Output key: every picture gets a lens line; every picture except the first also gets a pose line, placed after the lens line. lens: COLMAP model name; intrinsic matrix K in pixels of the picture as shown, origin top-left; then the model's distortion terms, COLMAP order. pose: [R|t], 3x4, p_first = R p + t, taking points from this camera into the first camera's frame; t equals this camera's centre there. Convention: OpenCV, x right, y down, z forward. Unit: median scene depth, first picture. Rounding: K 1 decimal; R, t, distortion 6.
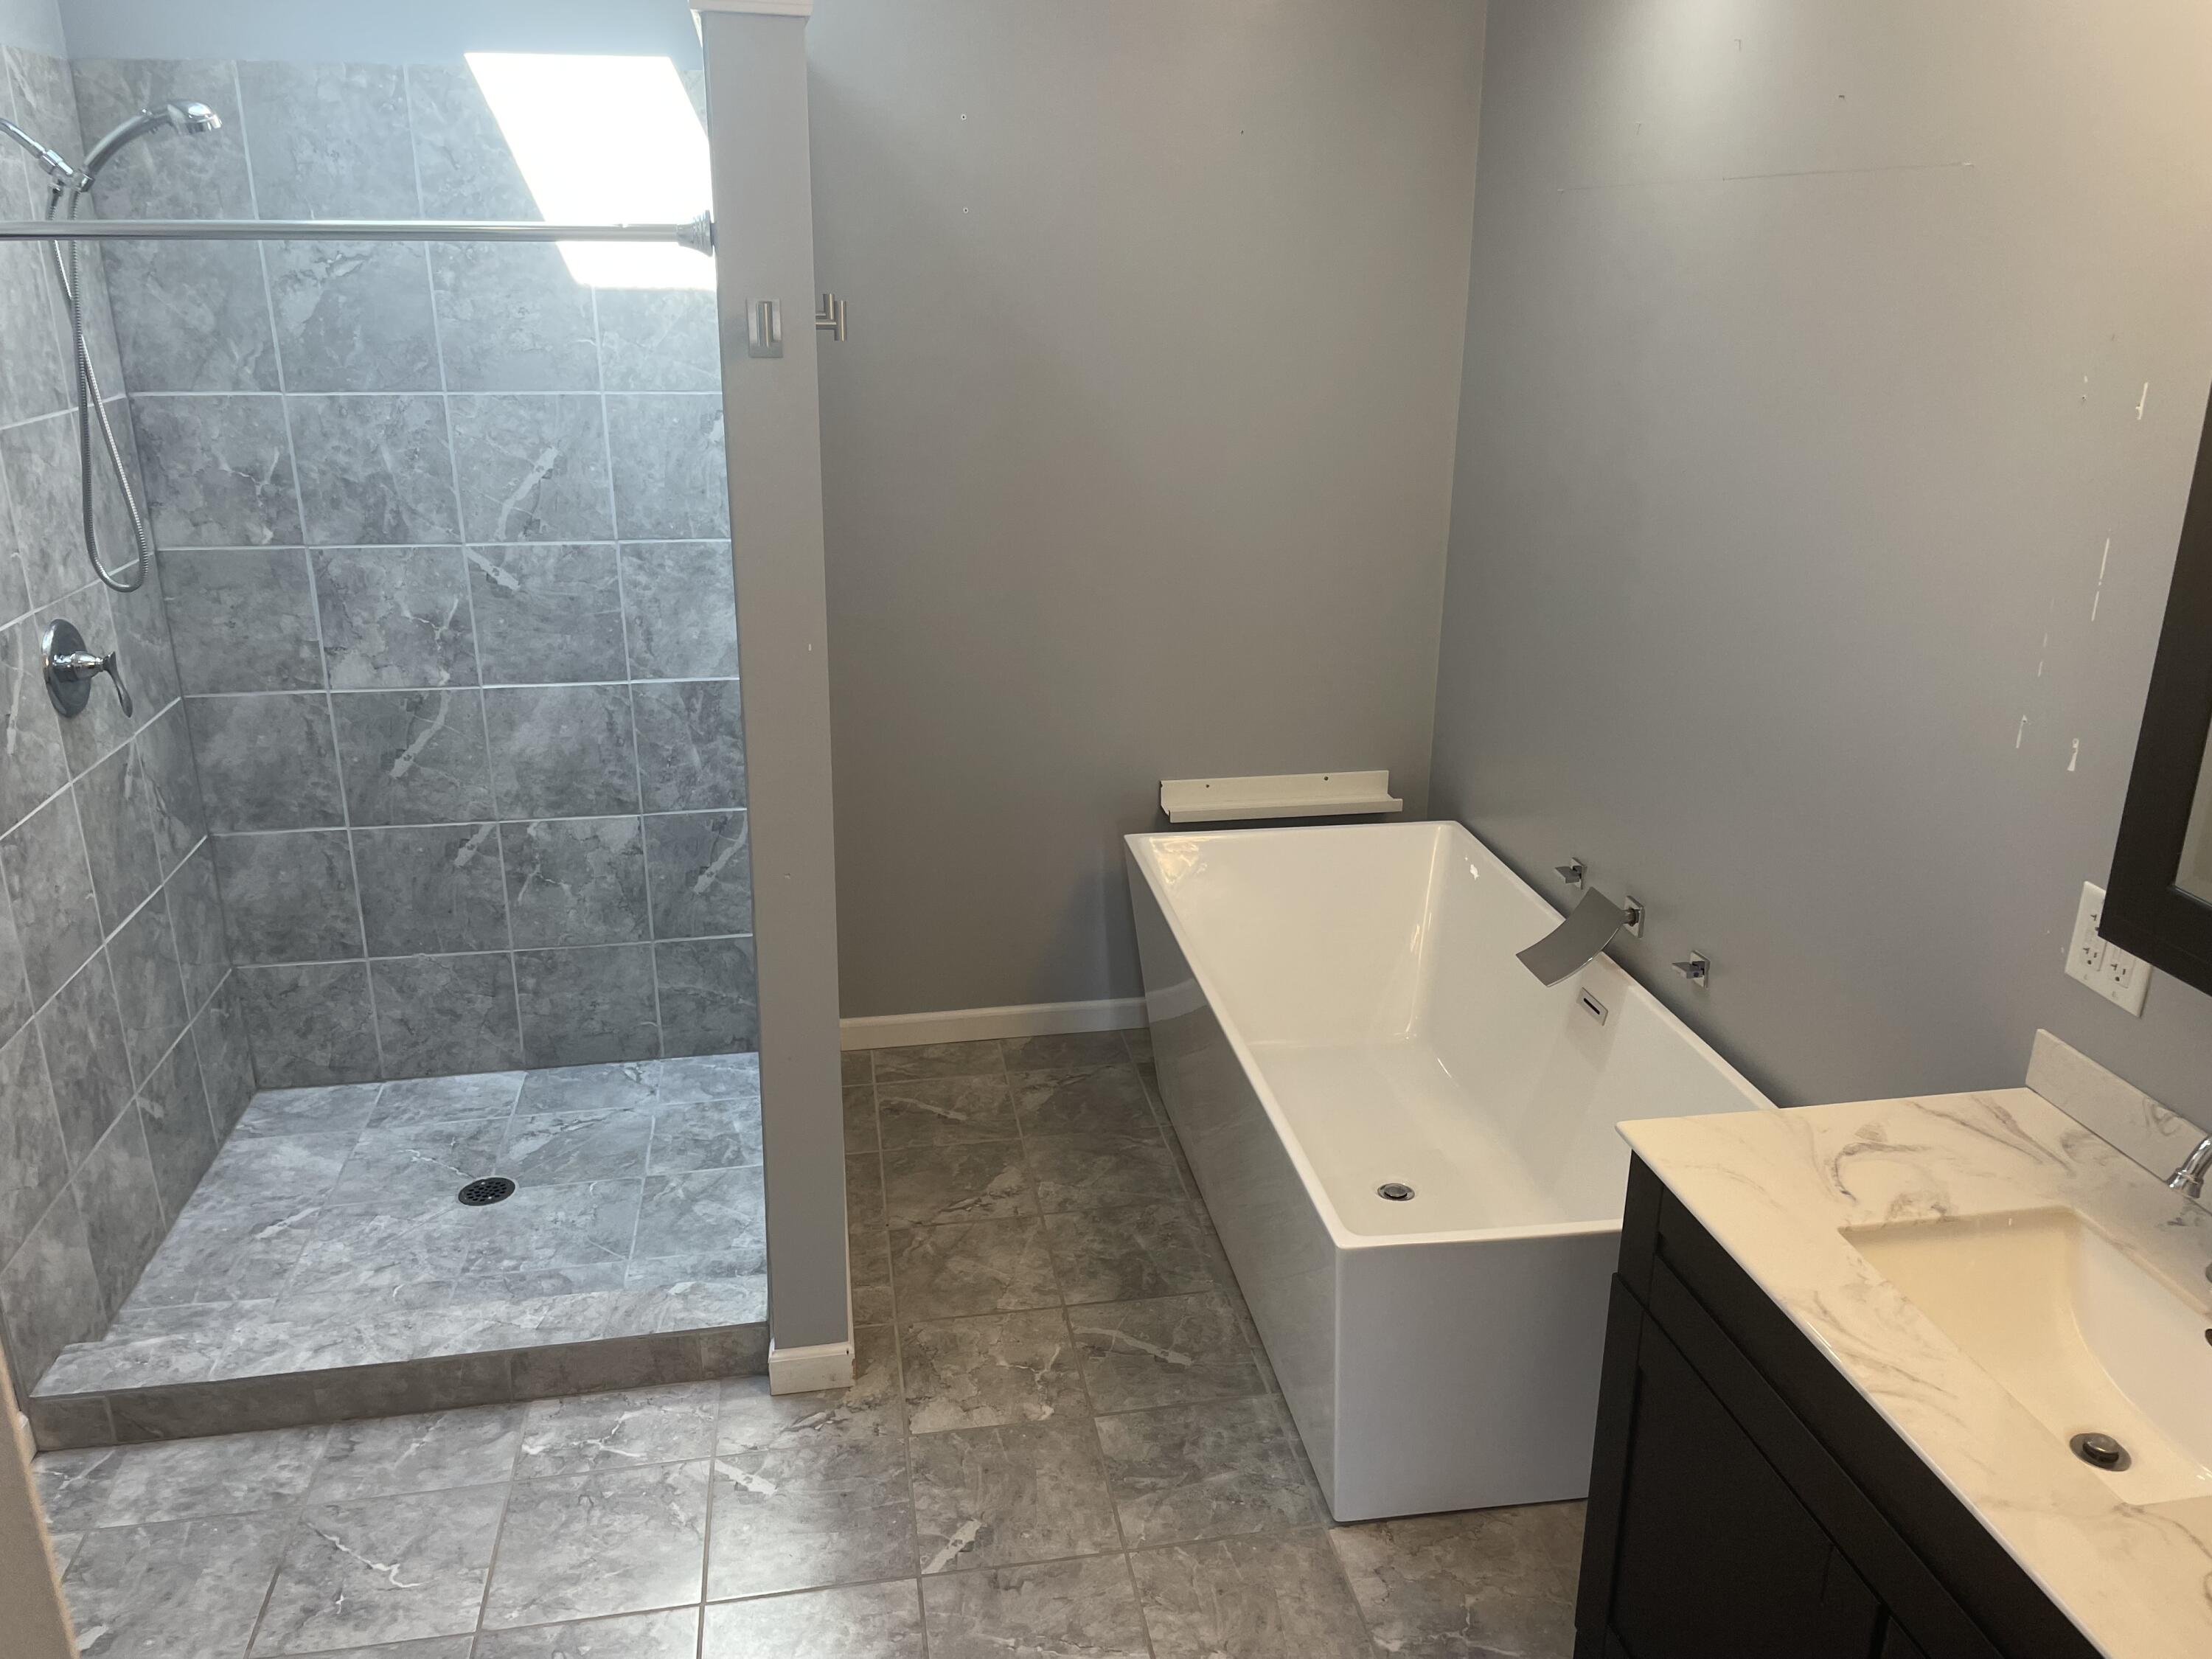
lens RADIAL K [[1675.4, 0, 1115.3], [0, 1675.4, 806.2], [0, 0, 1]] dist [0.074766, -0.095197]
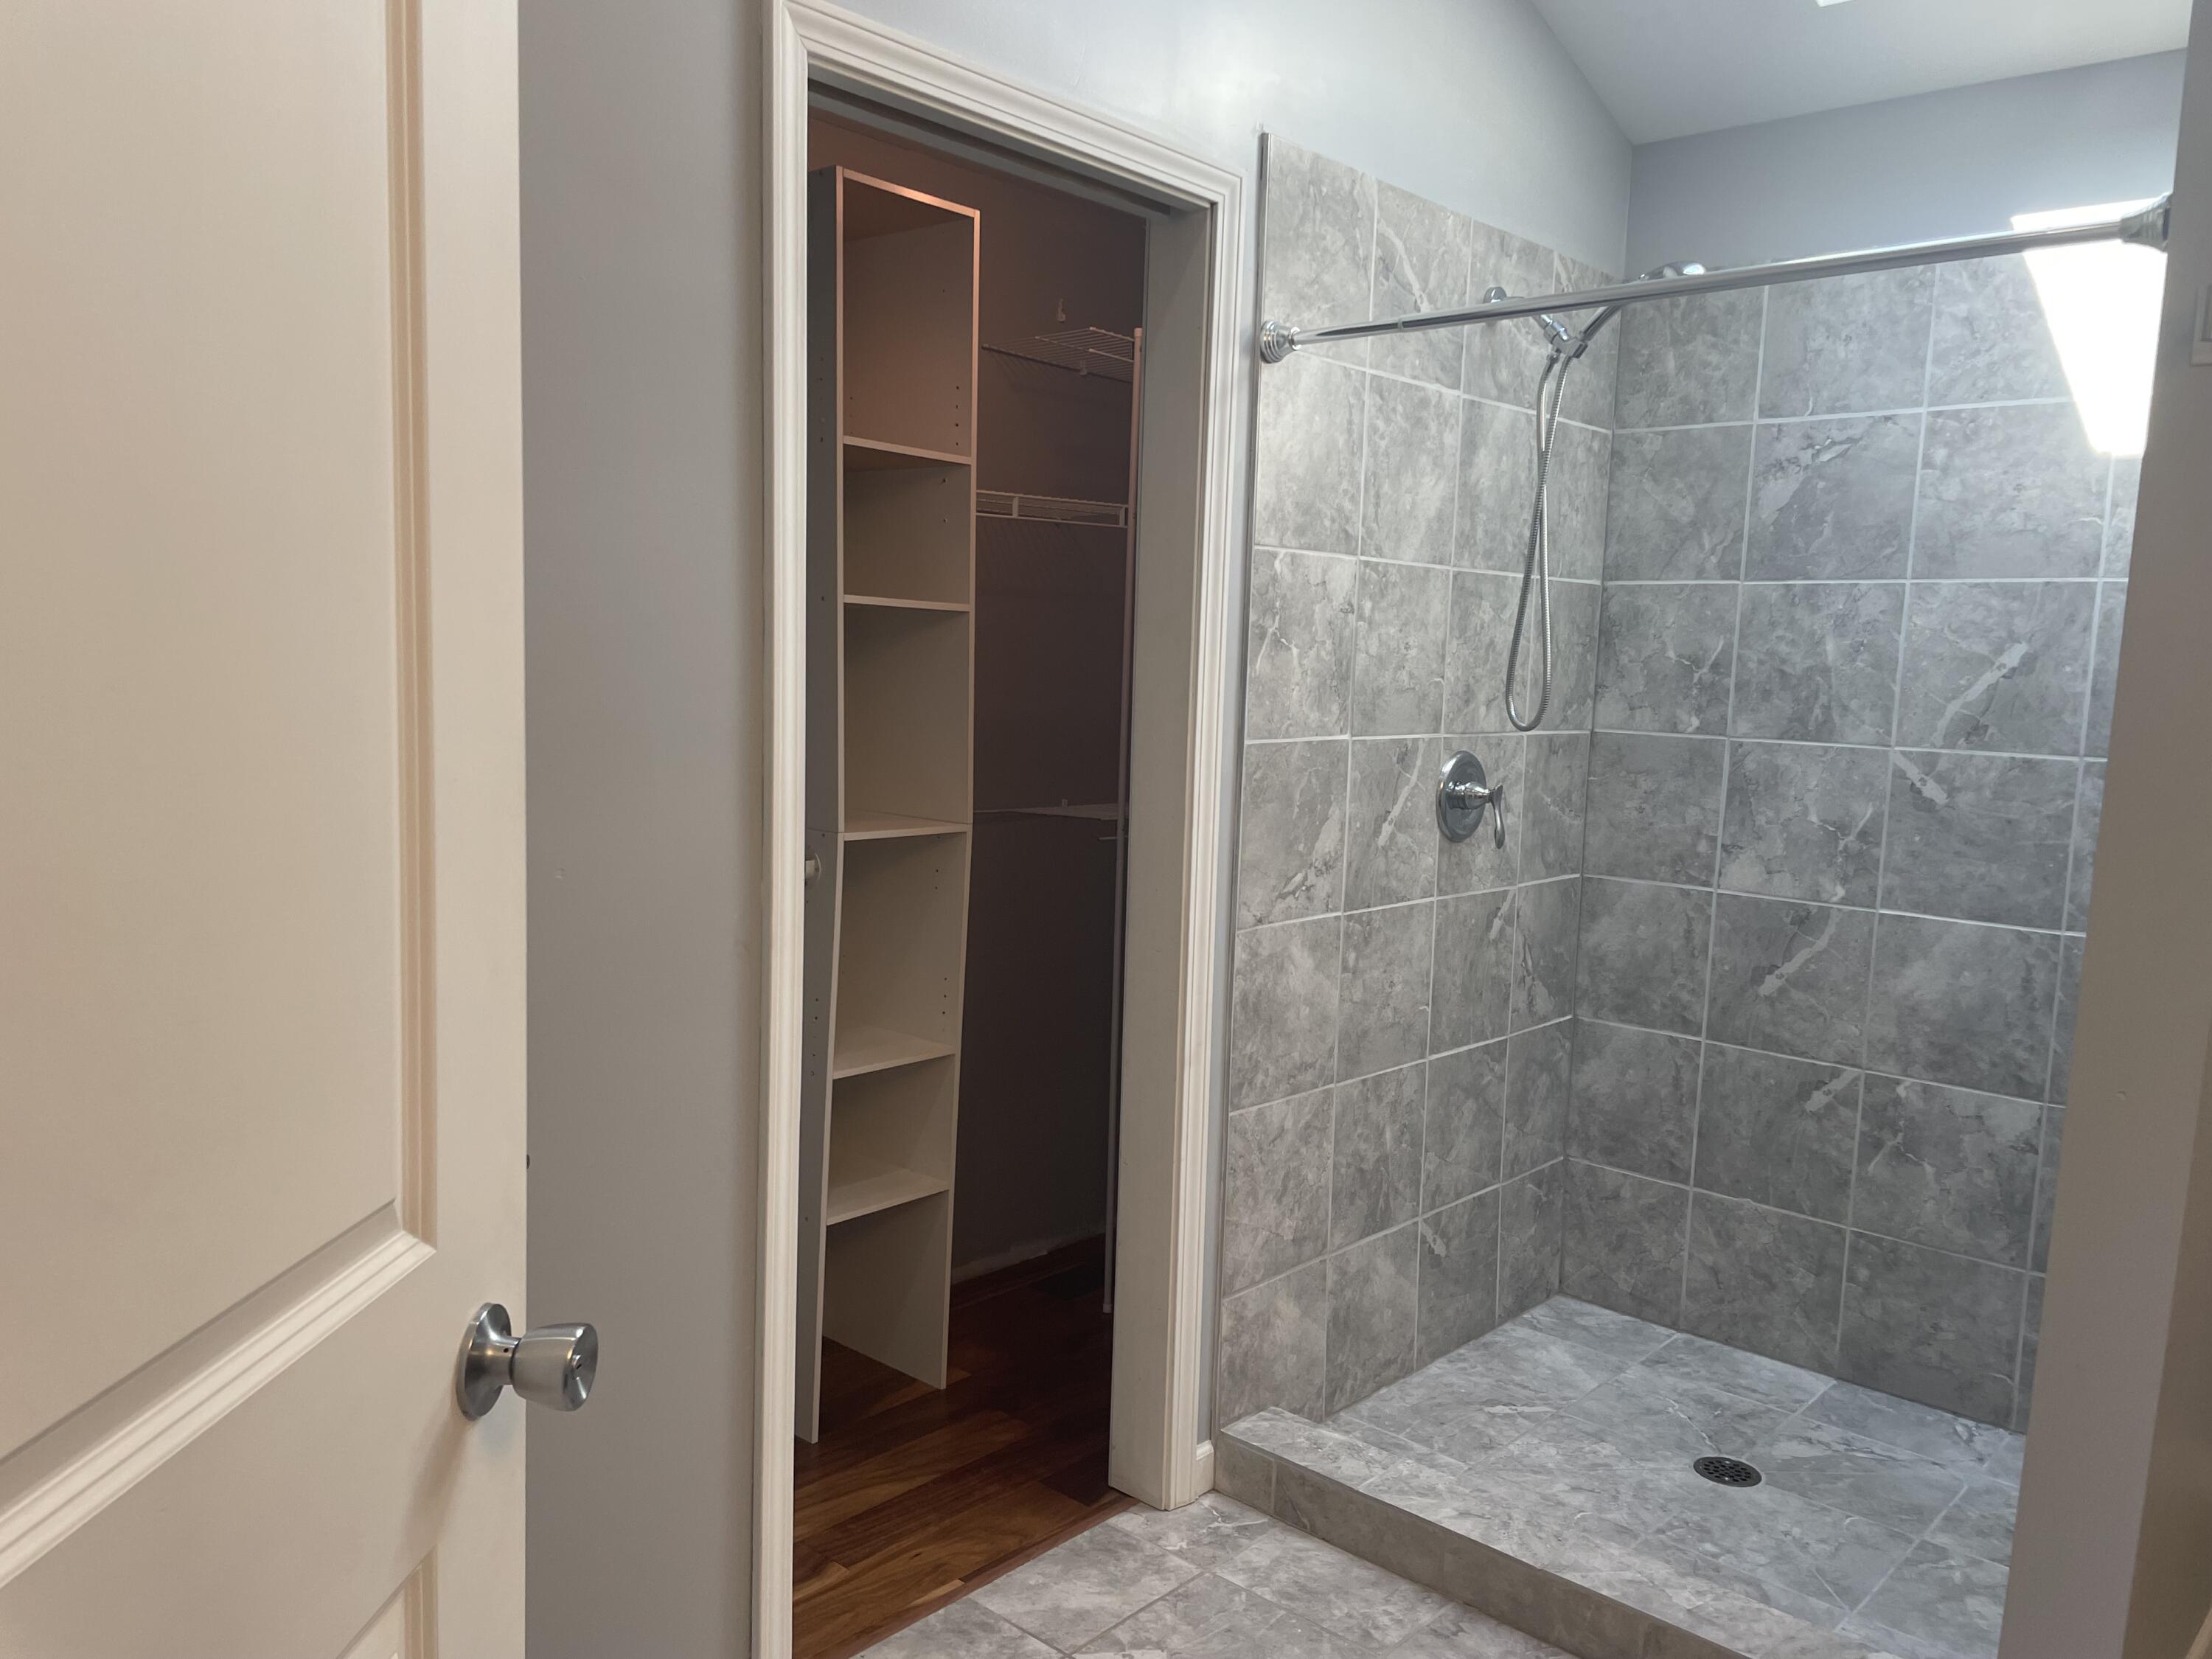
lens RADIAL K [[1675.4, 0, 1087.3], [0, 1675.4, 845.4], [0, 0, 1]] dist [0.074766, -0.095197]
pose [[0.603576, 0.103357, -0.790578, 0.070352], [-0.281366, 0.955379, -0.089910, 0.096778], [0.746009, 0.276710, 0.605725, 0.170082]]
